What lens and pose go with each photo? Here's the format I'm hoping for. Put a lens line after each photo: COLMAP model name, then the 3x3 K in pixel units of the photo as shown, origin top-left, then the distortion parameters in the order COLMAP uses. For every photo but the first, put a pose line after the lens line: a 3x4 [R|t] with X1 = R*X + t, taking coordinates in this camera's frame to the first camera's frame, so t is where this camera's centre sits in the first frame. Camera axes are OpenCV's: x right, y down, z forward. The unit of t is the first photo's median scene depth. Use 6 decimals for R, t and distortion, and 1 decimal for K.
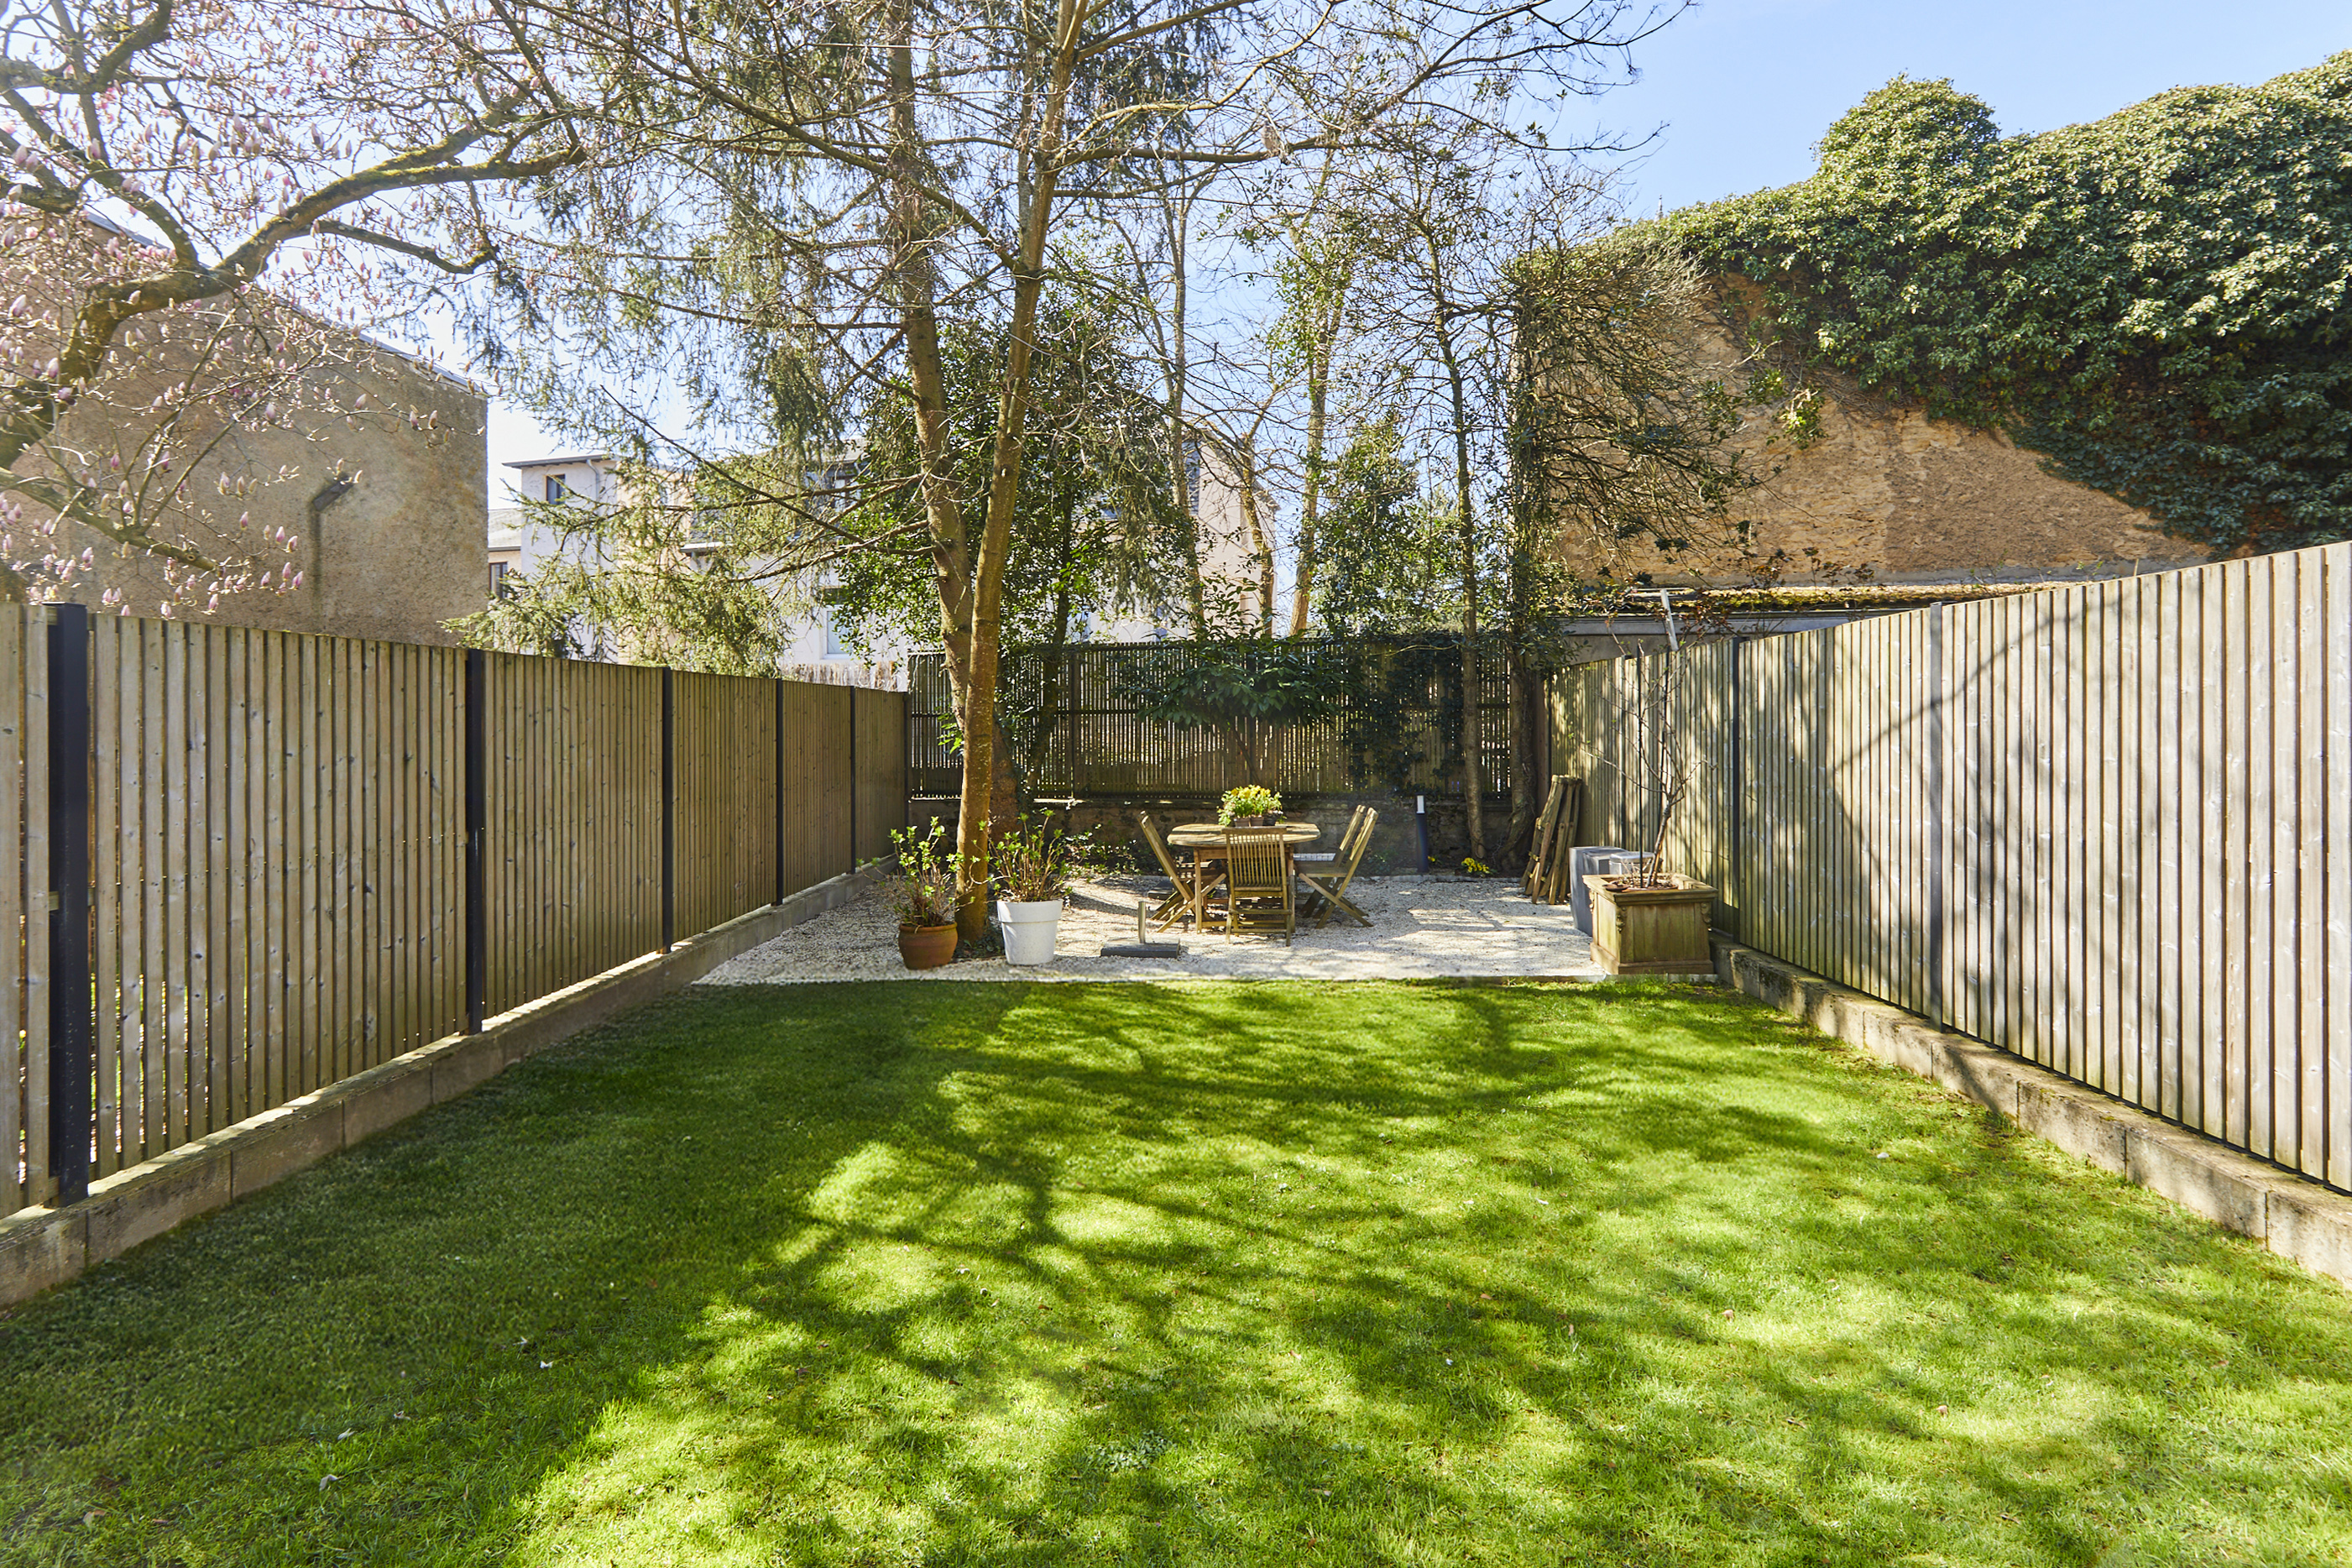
lens RADIAL K [[1183.6, 0, 1164.1], [0, 1183.6, 693.4], [0, 0, 1]] dist [0.006384, -0.000539]
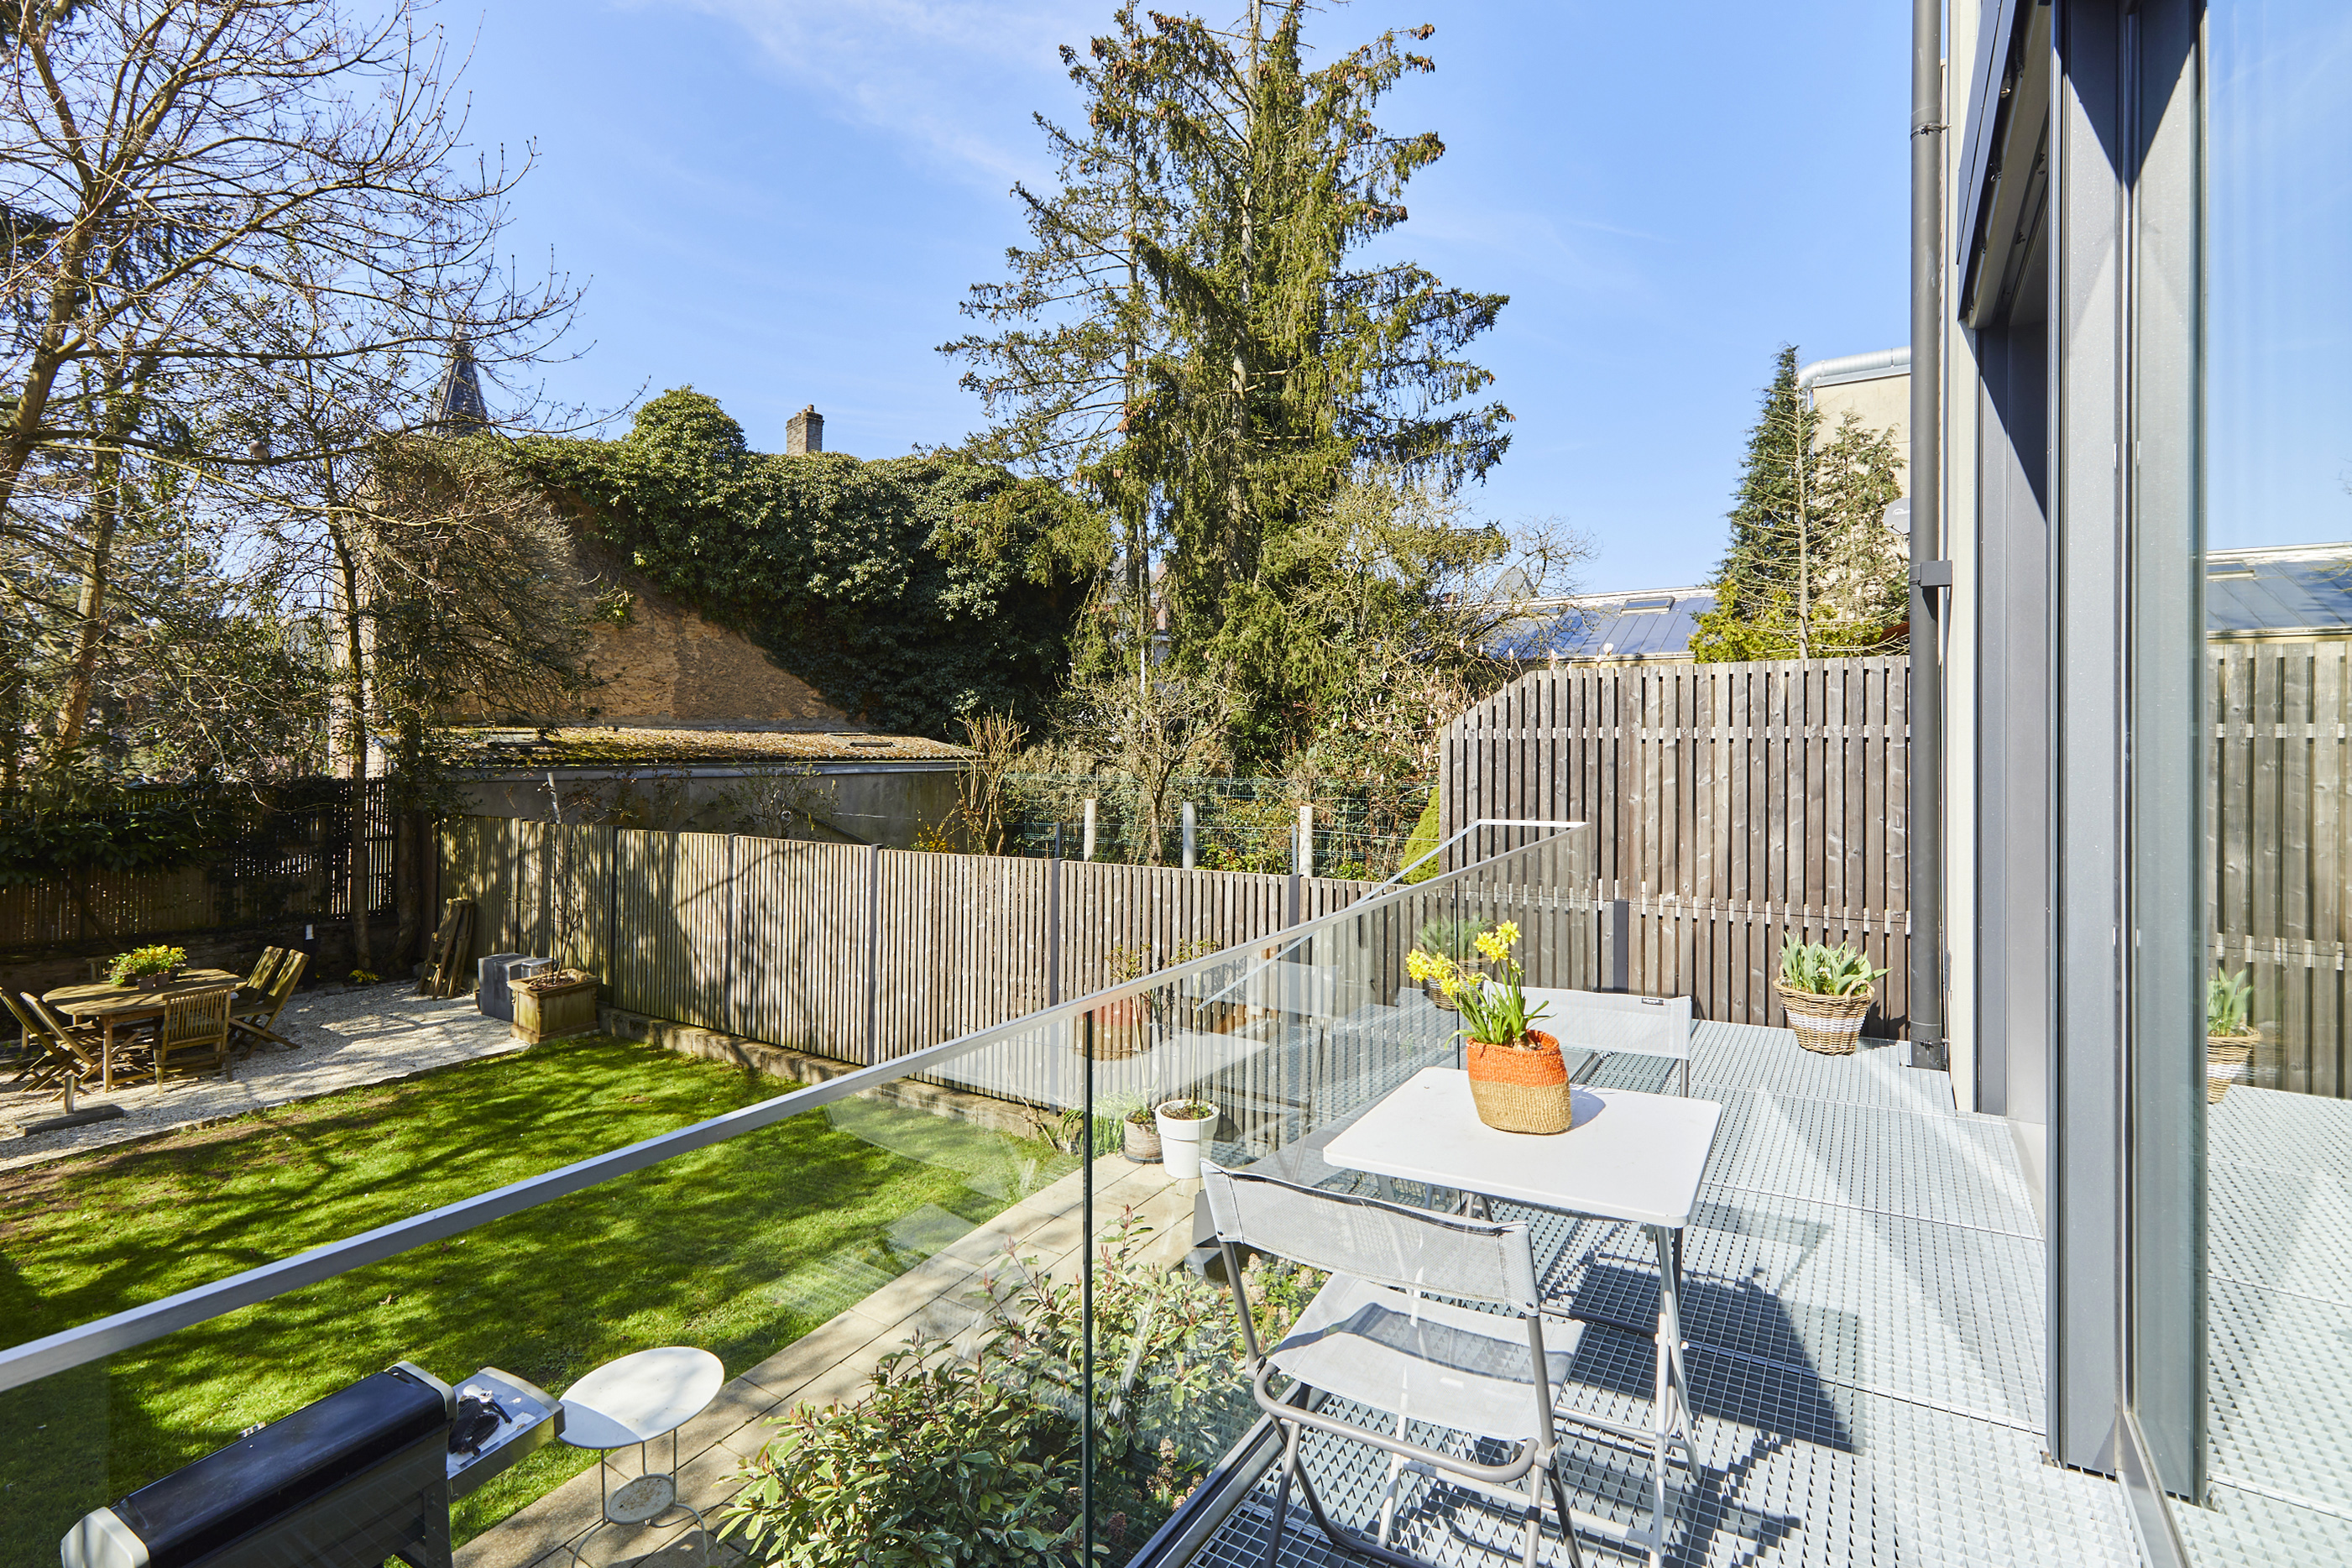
lens RADIAL K [[1073.7, 0, 1192.4], [0, 1073.7, 726.9], [0, 0, 1]] dist [0.000867, 0.000079]
pose [[0.523375, 0.011882, 0.852020, -0.231001], [-0.013612, 0.999892, -0.005582, -0.111814], [-0.851994, -0.008676, 0.523480, -0.296547]]
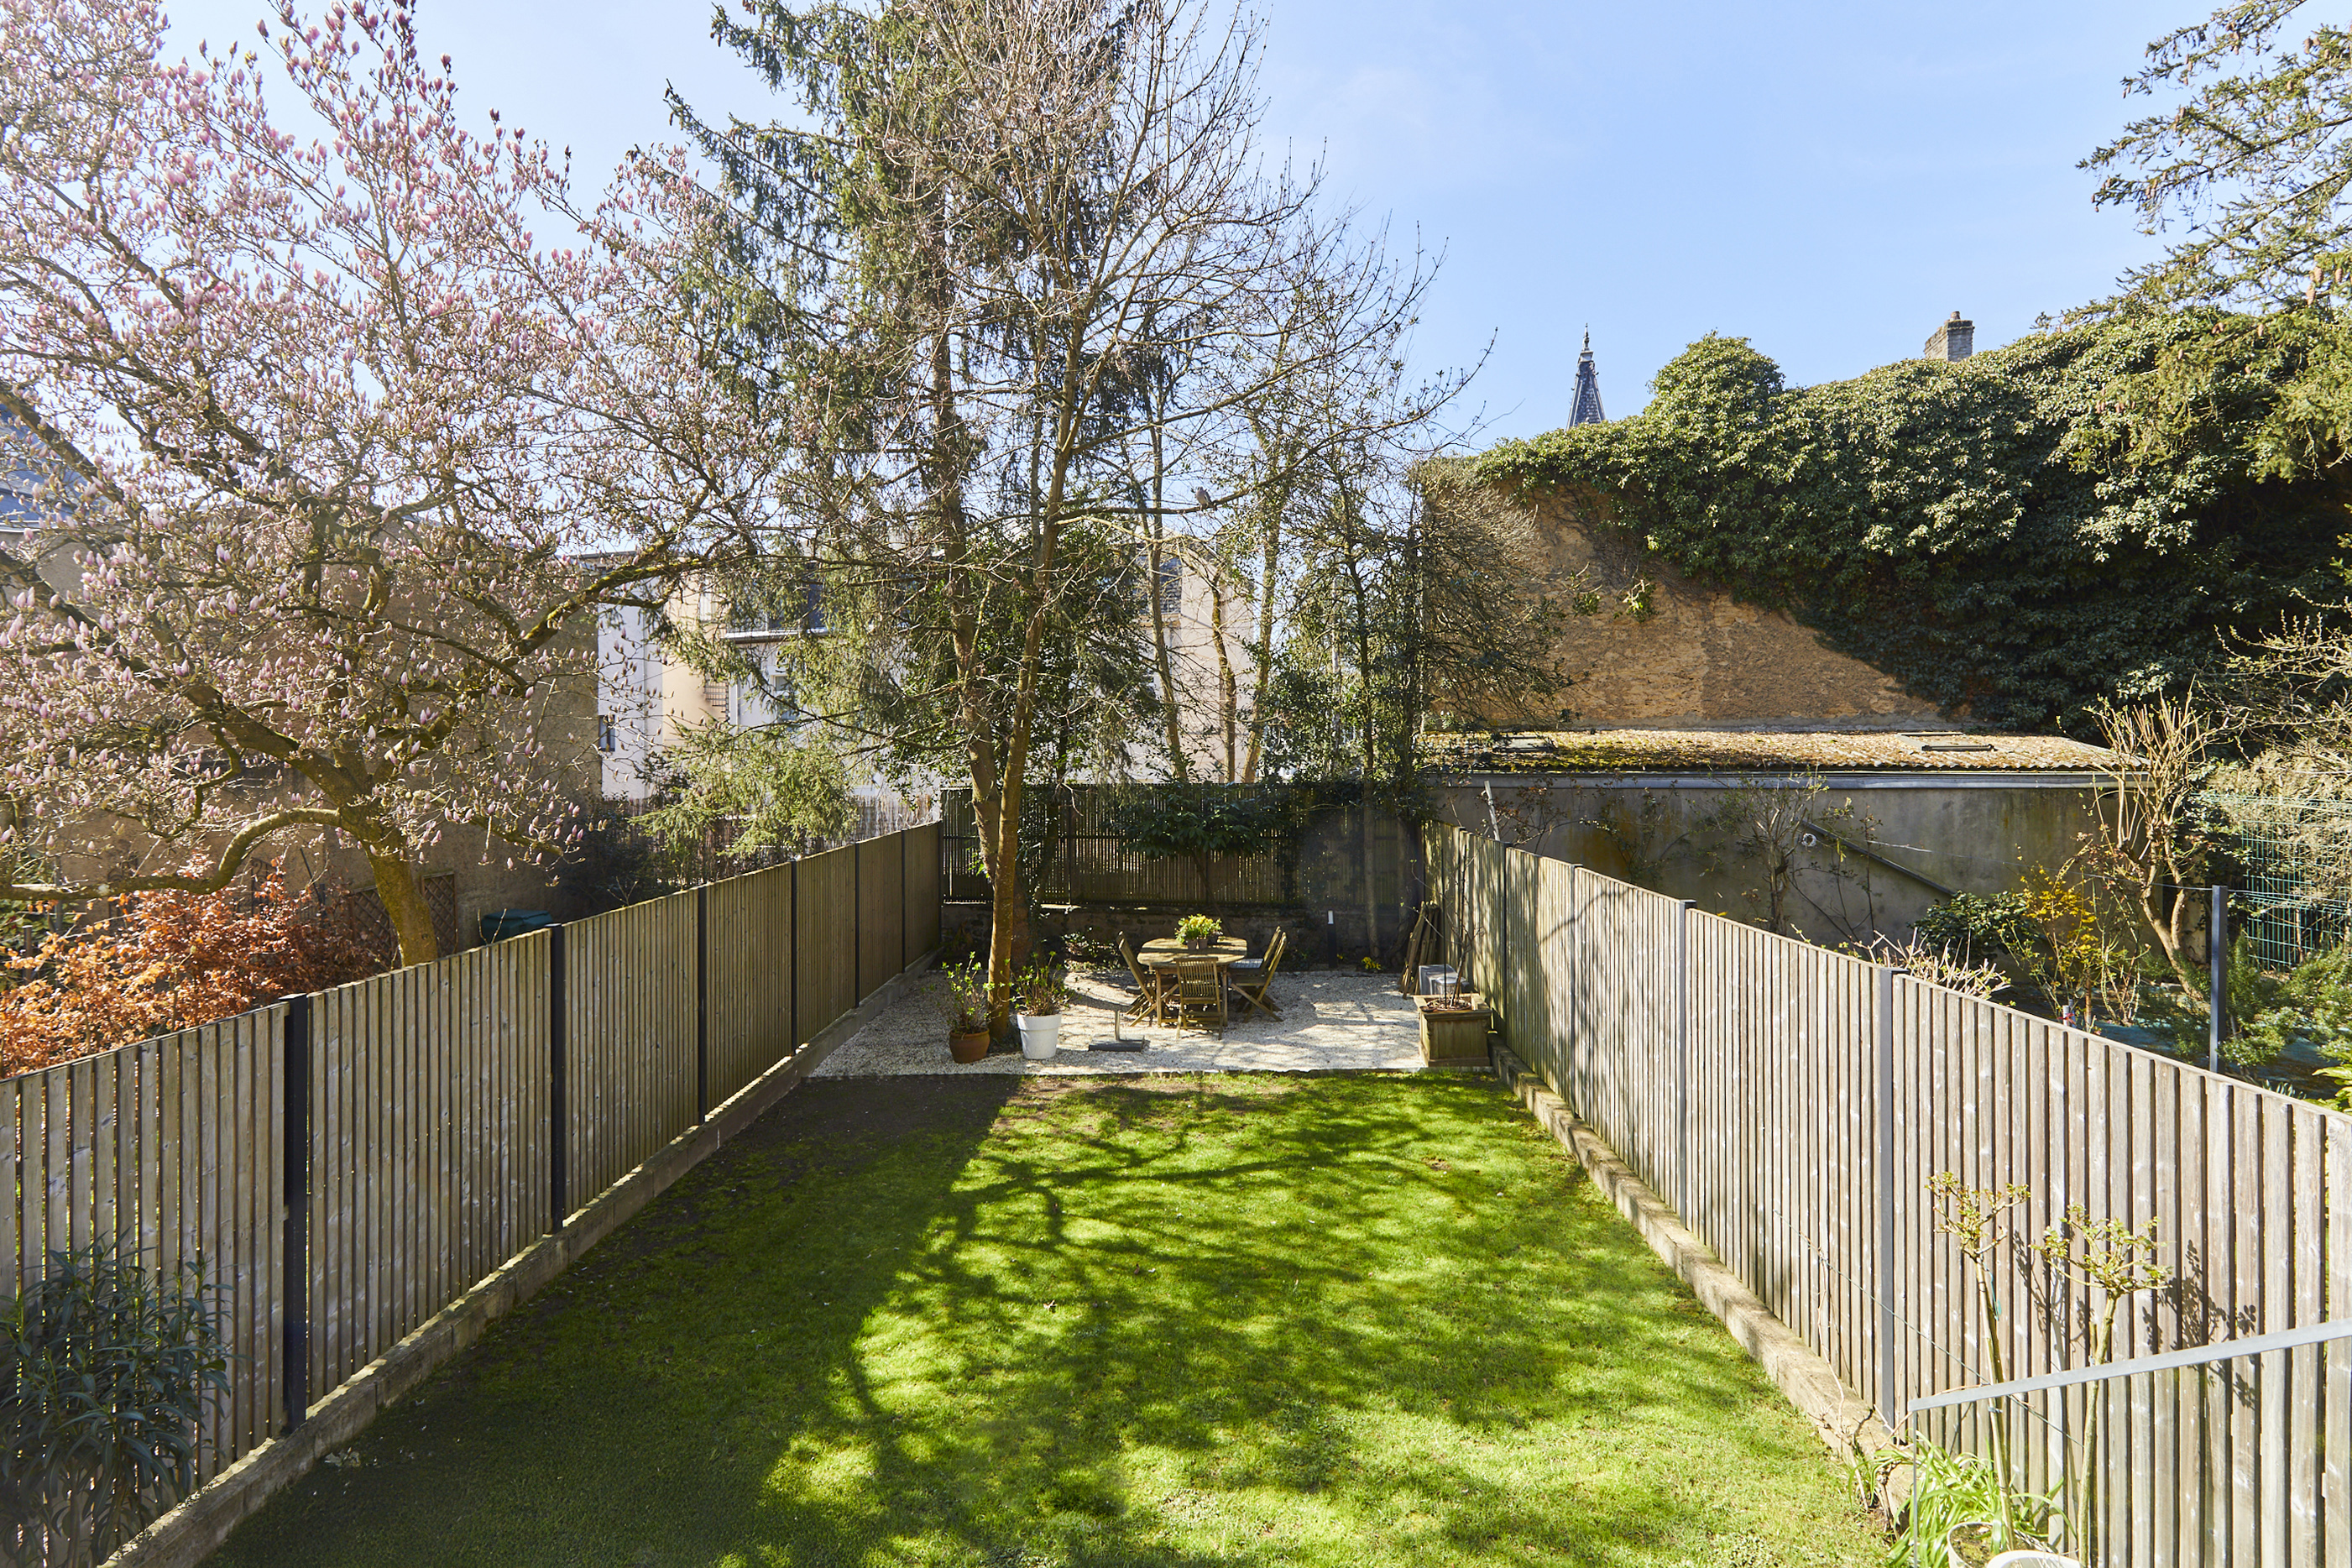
lens RADIAL K [[1129.6, 0, 1178.5], [0, 1129.6, 733.2], [0, 0, 1]] dist [0.001213, -0.000155]
pose [[0.999862, -0.006983, 0.015070, 0.025648], [0.006924, 0.999968, 0.003968, -0.114711], [-0.015098, -0.003863, 0.999879, -0.257447]]
